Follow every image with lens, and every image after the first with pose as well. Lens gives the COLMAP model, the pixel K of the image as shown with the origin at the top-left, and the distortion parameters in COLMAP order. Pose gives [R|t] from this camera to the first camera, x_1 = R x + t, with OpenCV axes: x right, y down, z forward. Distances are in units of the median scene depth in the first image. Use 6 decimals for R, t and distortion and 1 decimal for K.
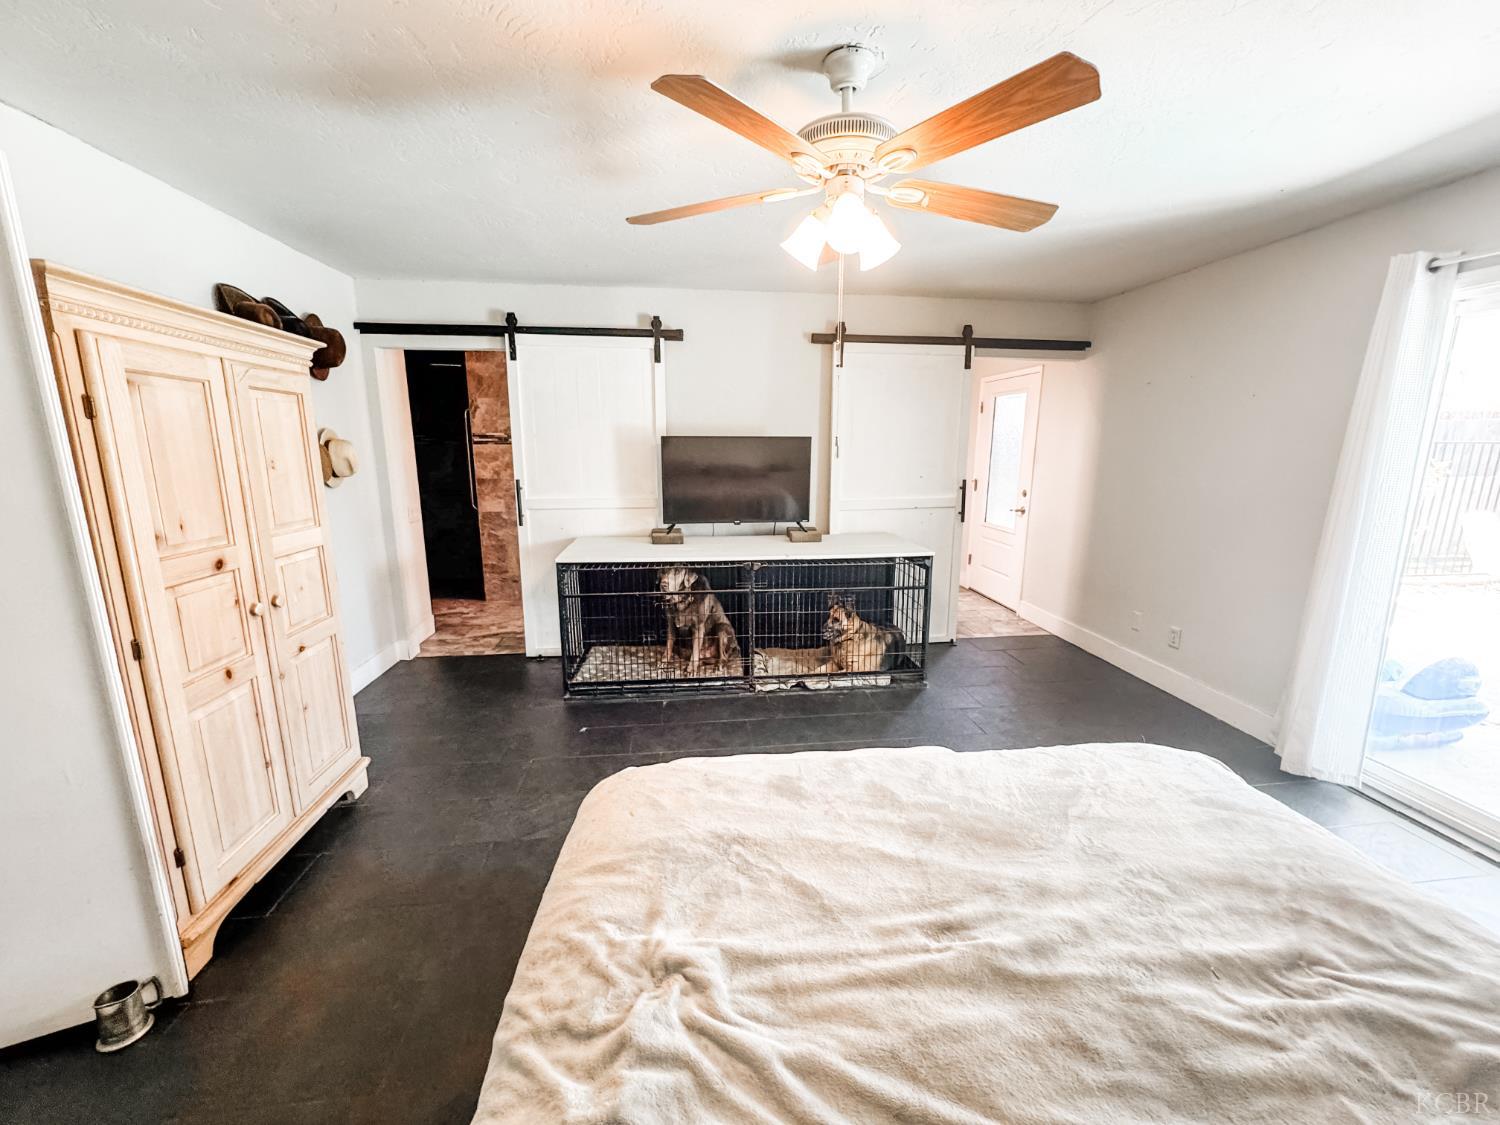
lens RADIAL K [[602.5, 0, 751.4], [0, 602.5, 565.2], [0, 0, 1]] dist [-0.004109, 0.000692]
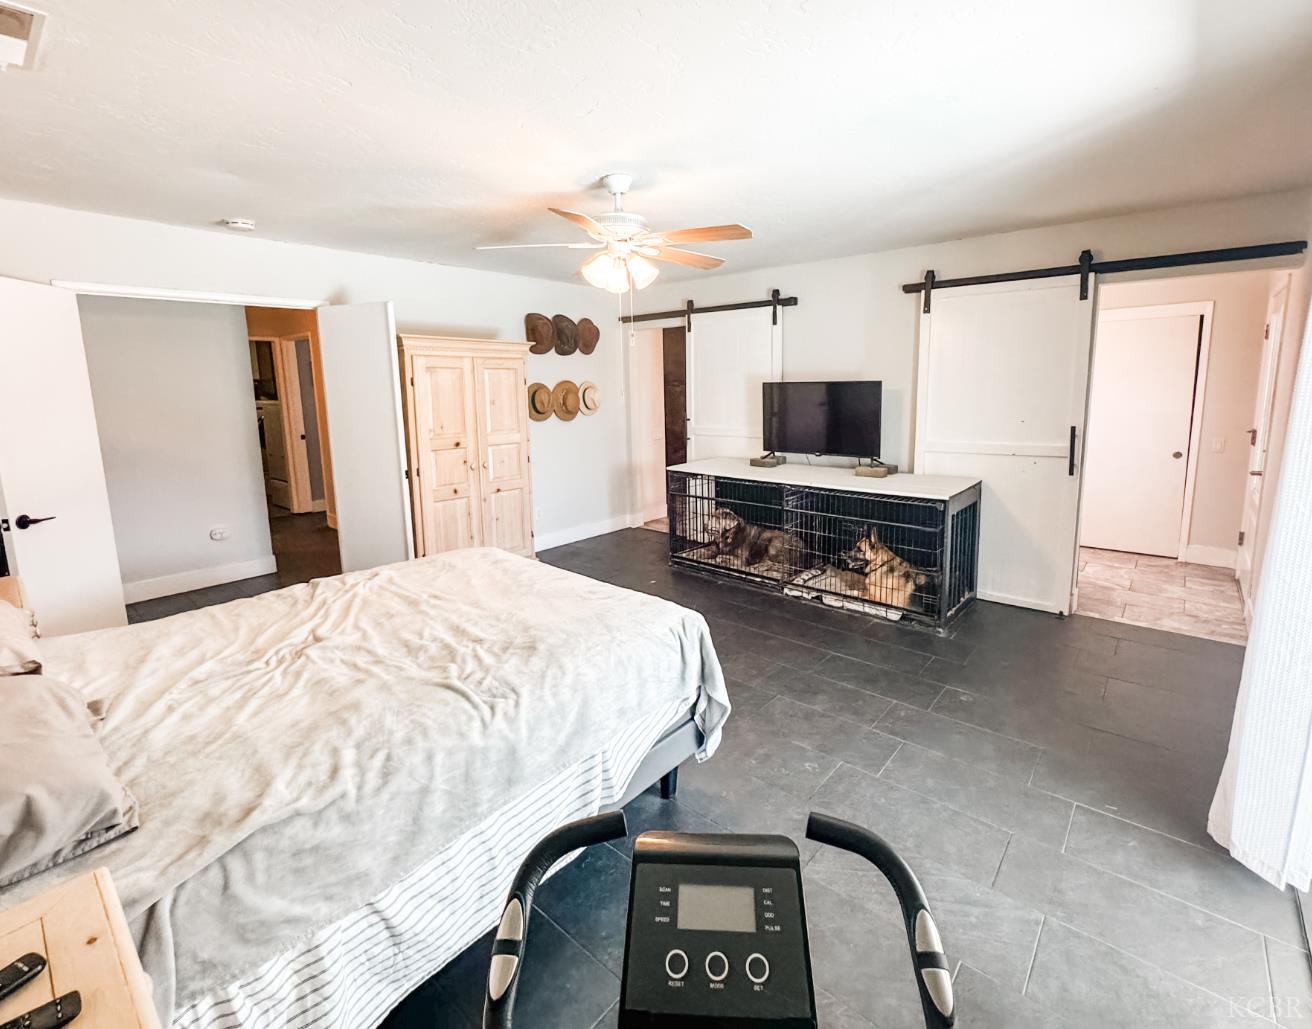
lens RADIAL K [[607.4, 0, 672.4], [0, 607.4, 474.6], [0, 0, 1]] dist [-0.005210, -0.000520]
pose [[0.679469, 0.098412, -0.727074, 0.692144], [-0.129378, 0.991506, 0.013296, -0.012145], [0.722207, 0.085033, 0.686430, -0.009588]]
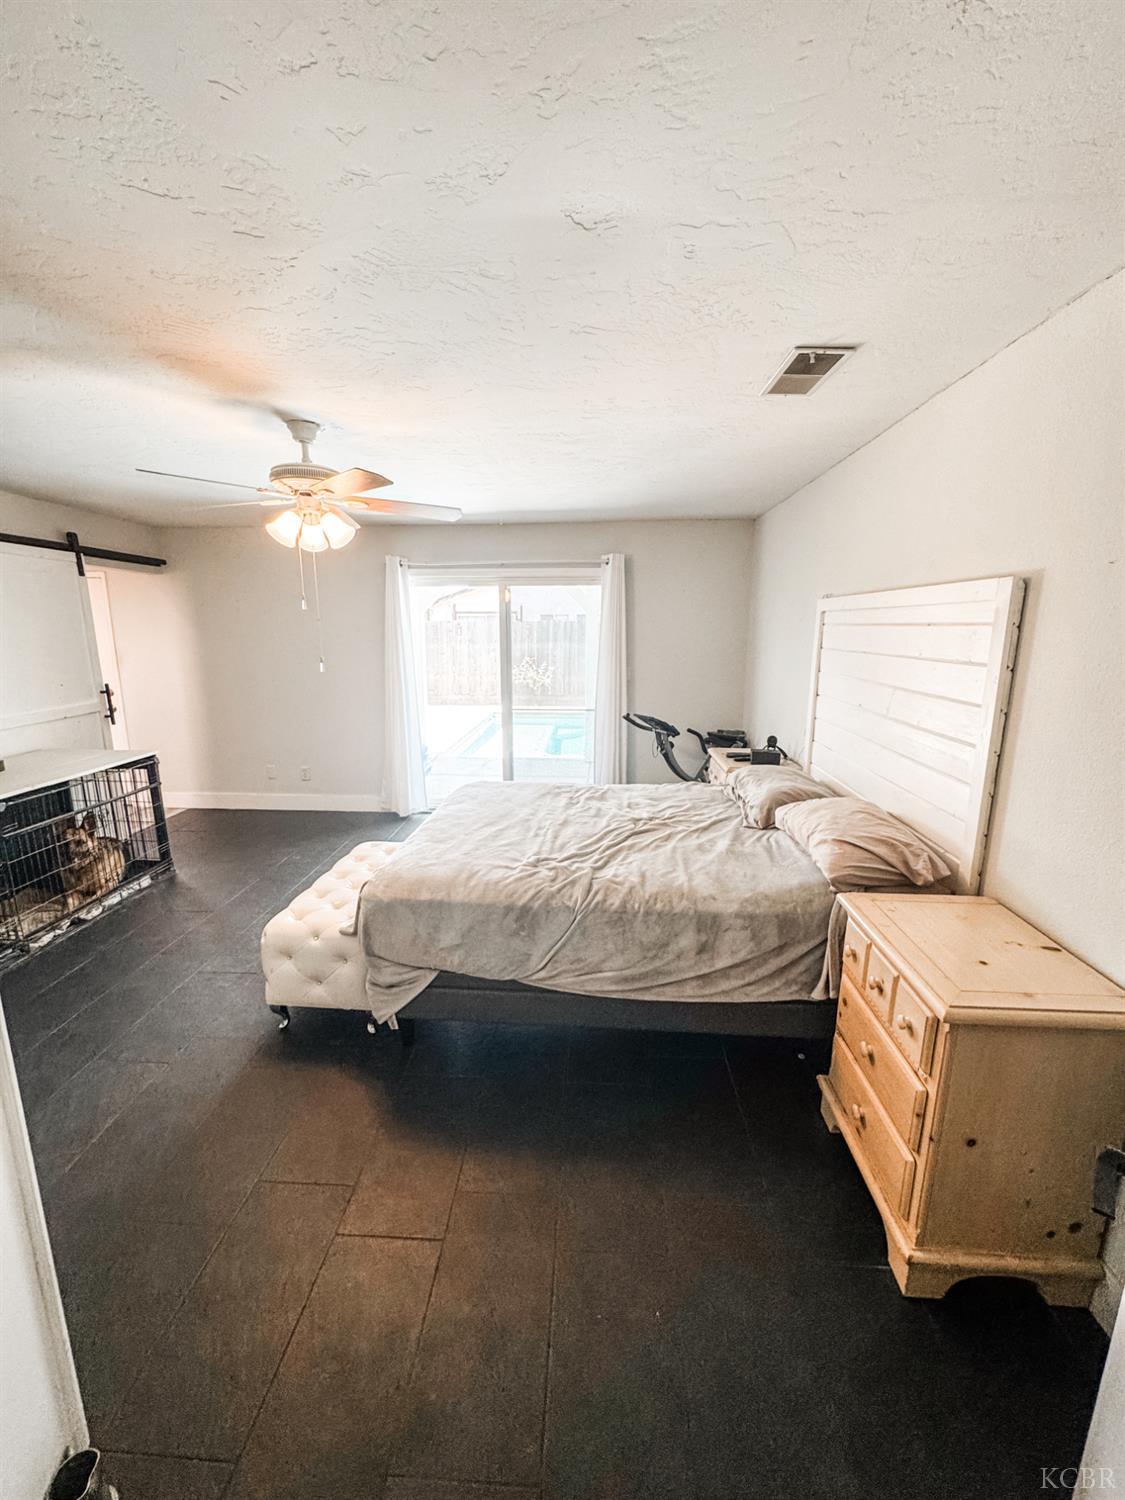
lens RADIAL K [[602.5, 0, 568.6], [0, 602.5, 747.4], [0, 0, 1]] dist [-0.004109, 0.000692]
pose [[0.165355, -0.194322, 0.966901, -0.609633], [0.195279, 0.967437, 0.161034, -0.055255], [-0.966708, 0.162187, 0.197917, 0.056977]]
